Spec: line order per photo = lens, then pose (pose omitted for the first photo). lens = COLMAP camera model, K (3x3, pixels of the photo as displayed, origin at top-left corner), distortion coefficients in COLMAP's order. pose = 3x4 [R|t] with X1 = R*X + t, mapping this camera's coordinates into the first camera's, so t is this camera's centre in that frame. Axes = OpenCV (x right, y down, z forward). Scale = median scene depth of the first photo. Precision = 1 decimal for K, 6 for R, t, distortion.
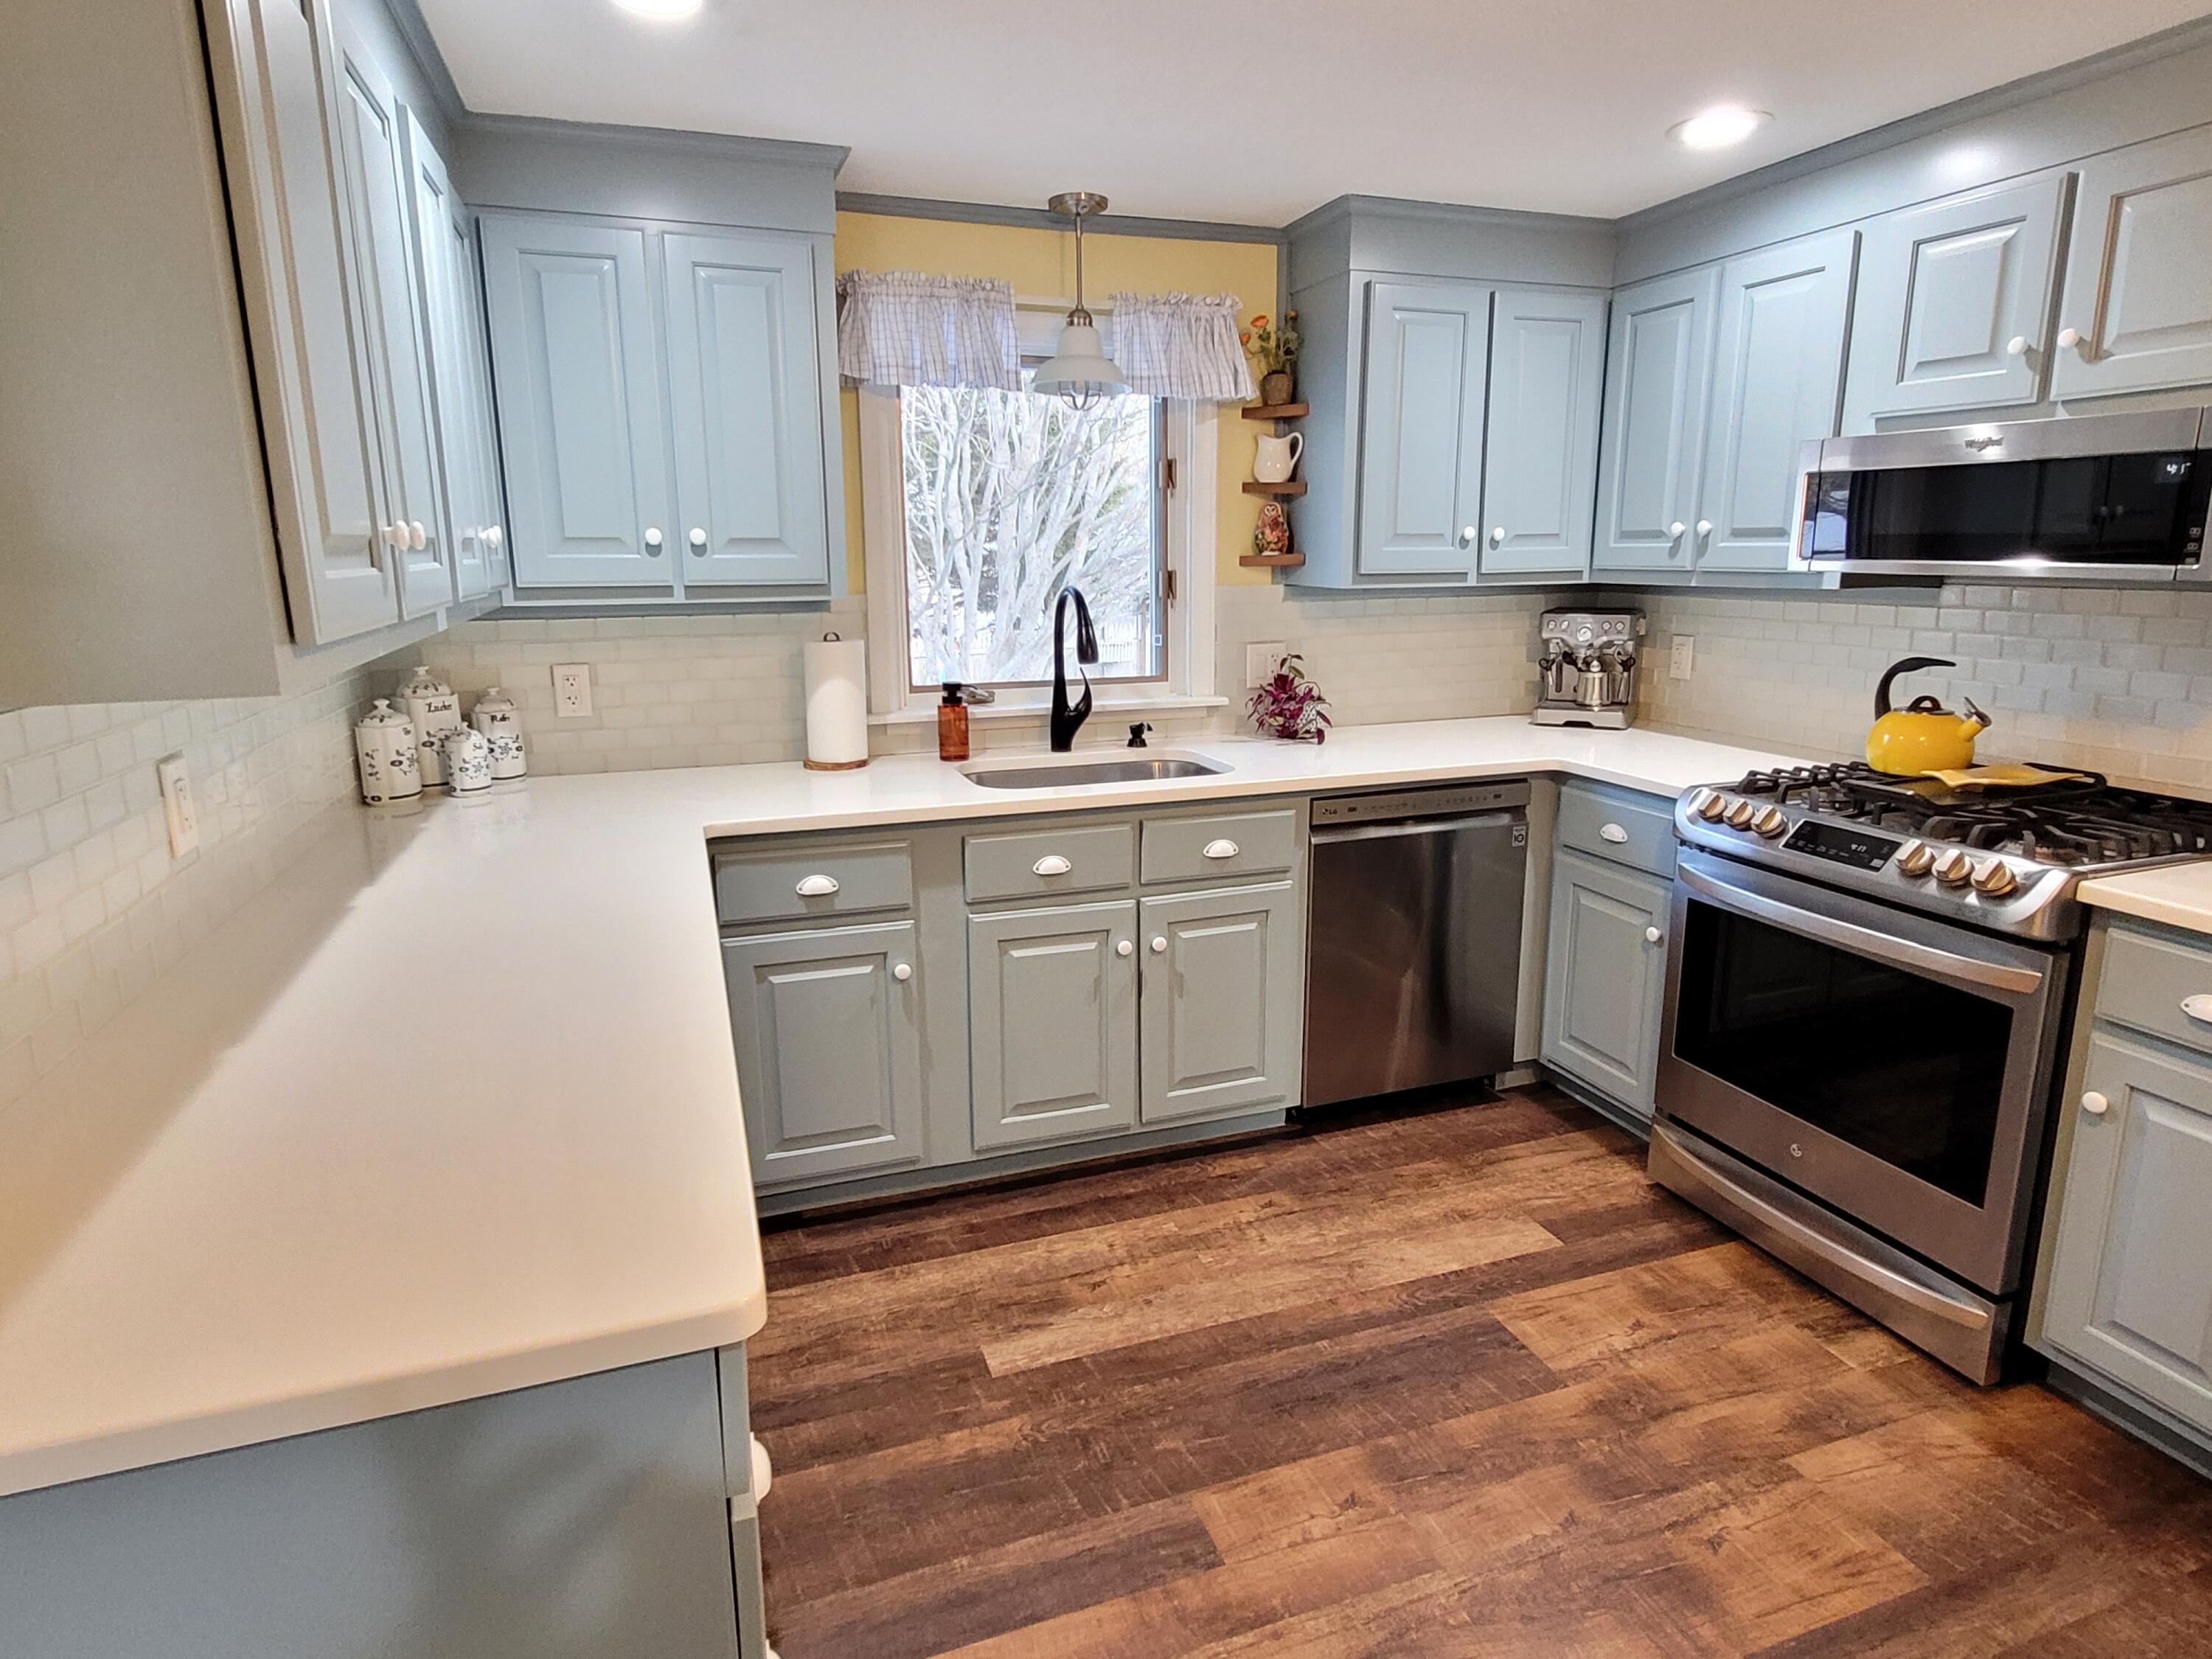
lens RADIAL K [[1218.1, 0, 1107.9], [0, 1218.1, 803.8], [0, 0, 1]] dist [0.001706, -0.003589]
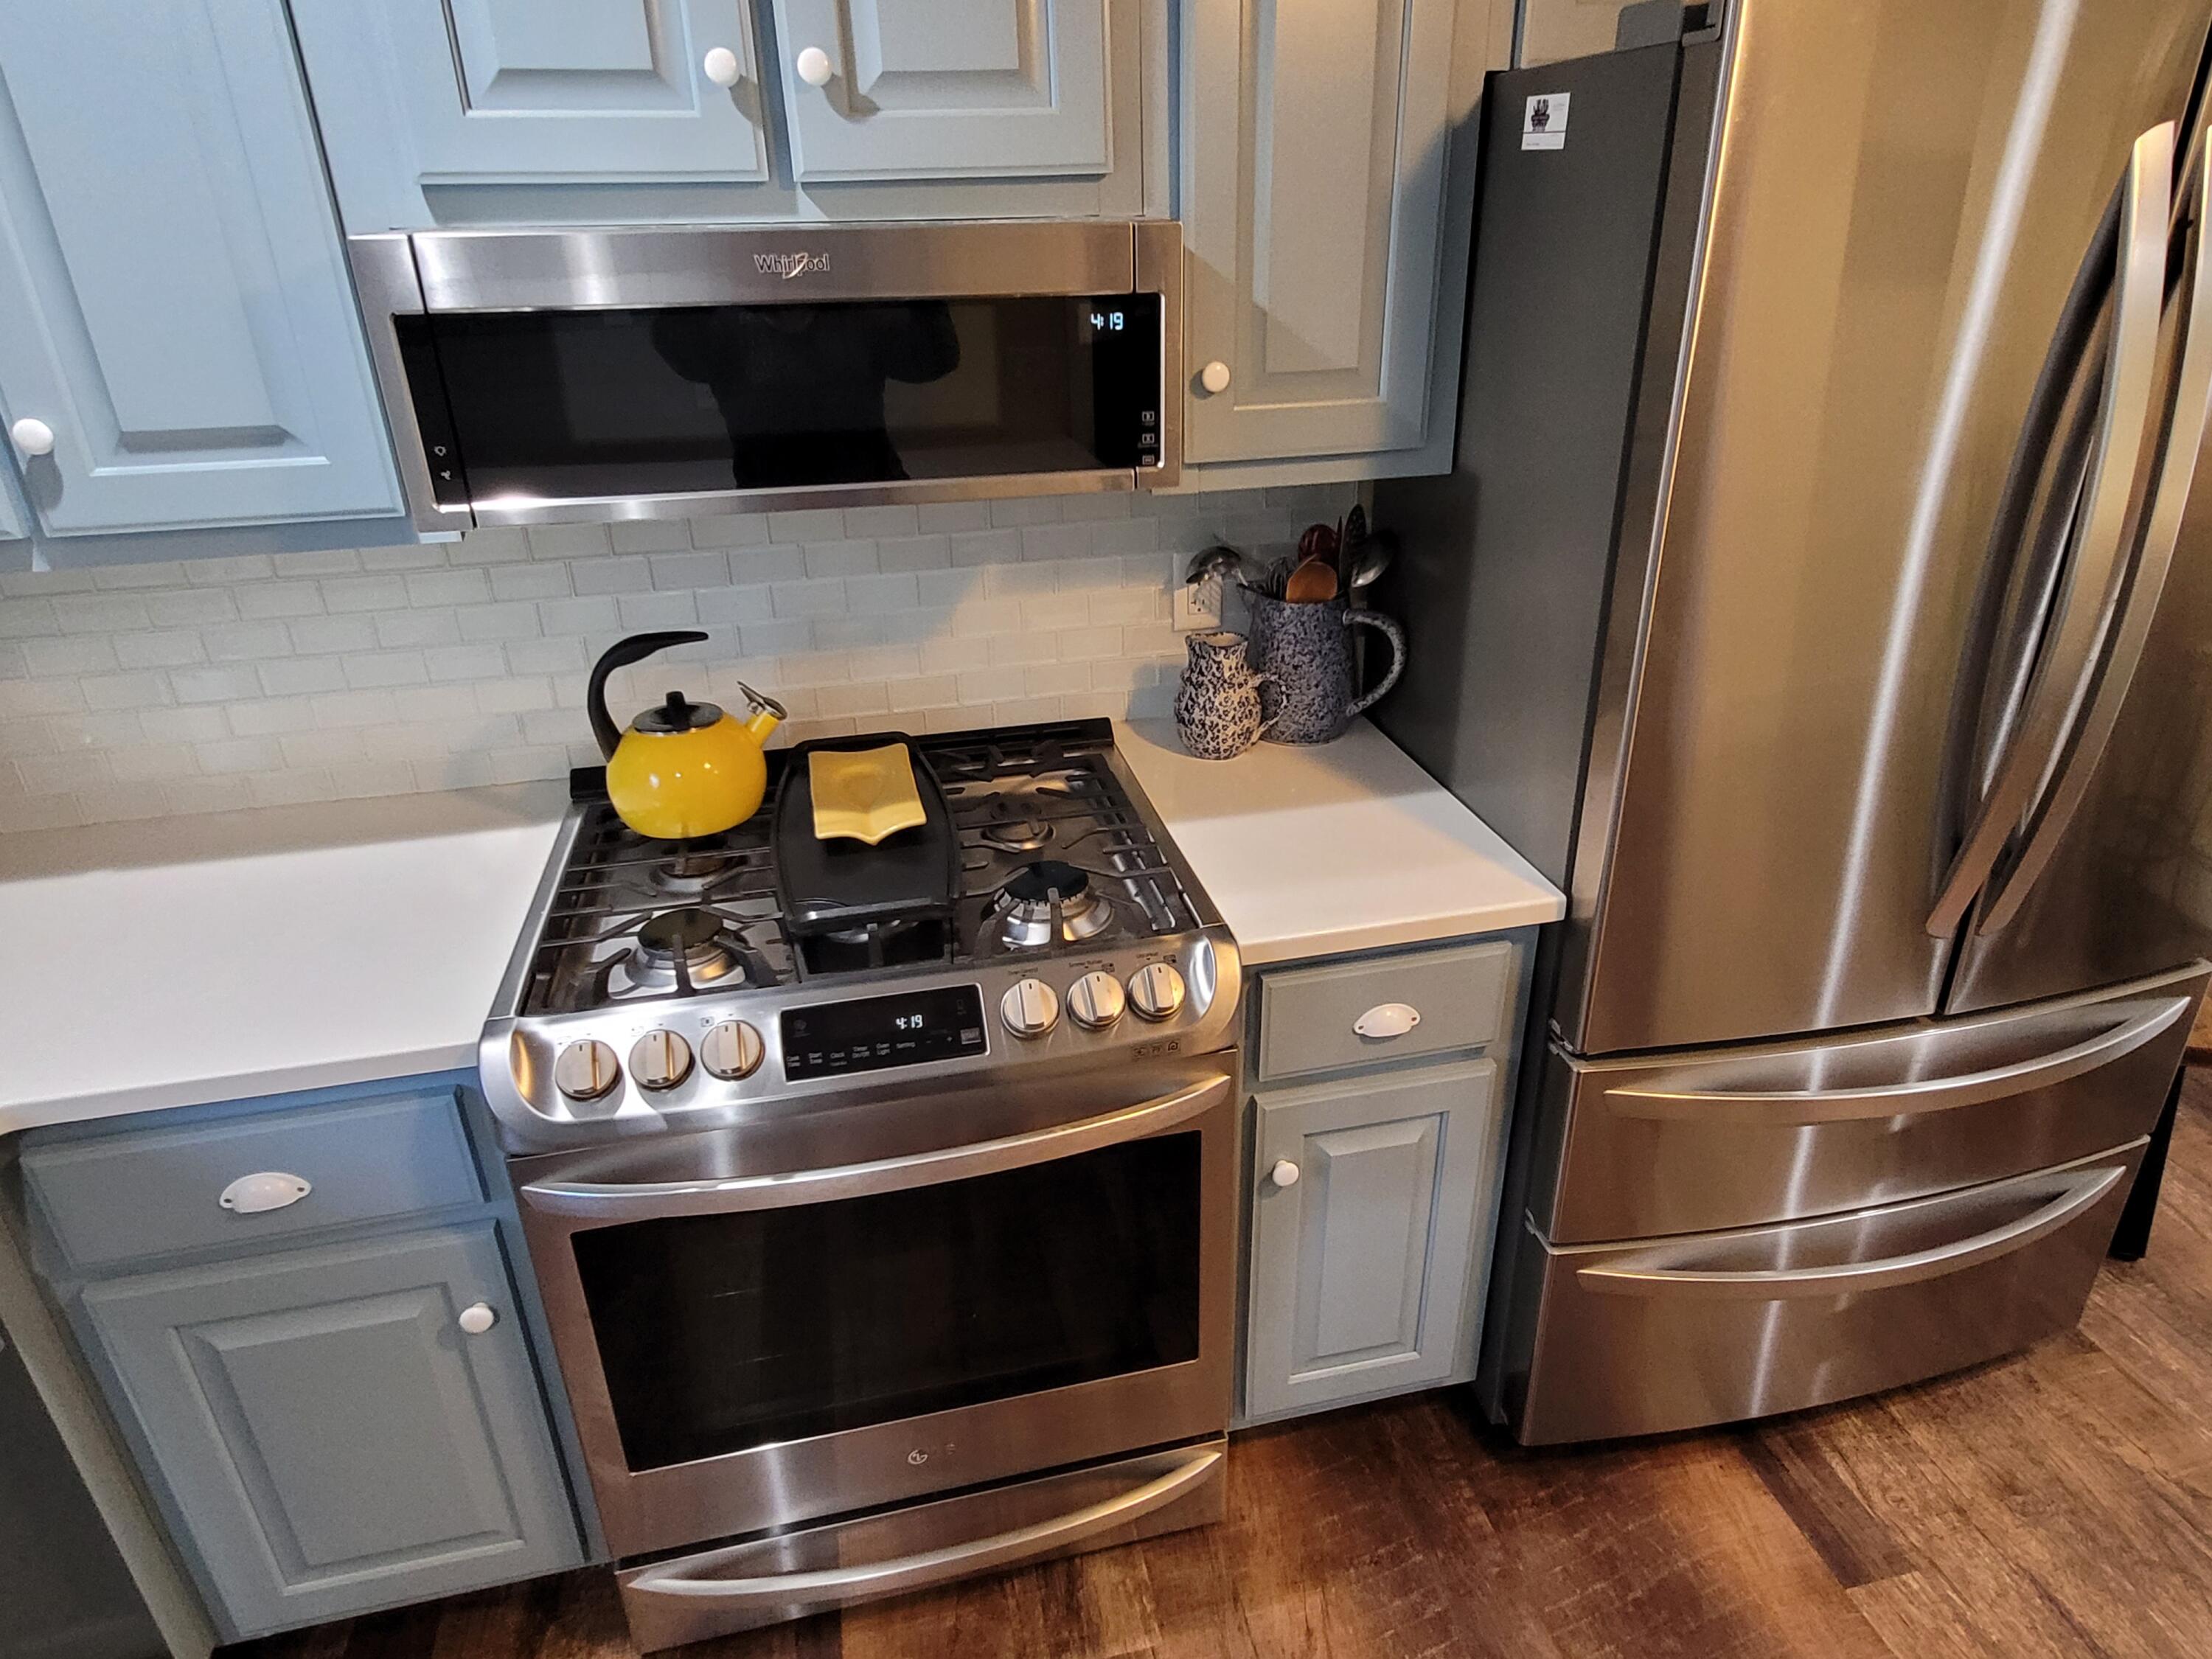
lens RADIAL K [[1310.3, 0, 1104.1], [0, 1310.3, 804.6], [0, 0, 1]] dist [-0.002346, -0.002244]
pose [[0.123178, -0.410127, 0.903672, 0.102691], [0.225141, 0.898412, 0.377052, -0.231844], [-0.966508, 0.157009, 0.203001, 0.676996]]
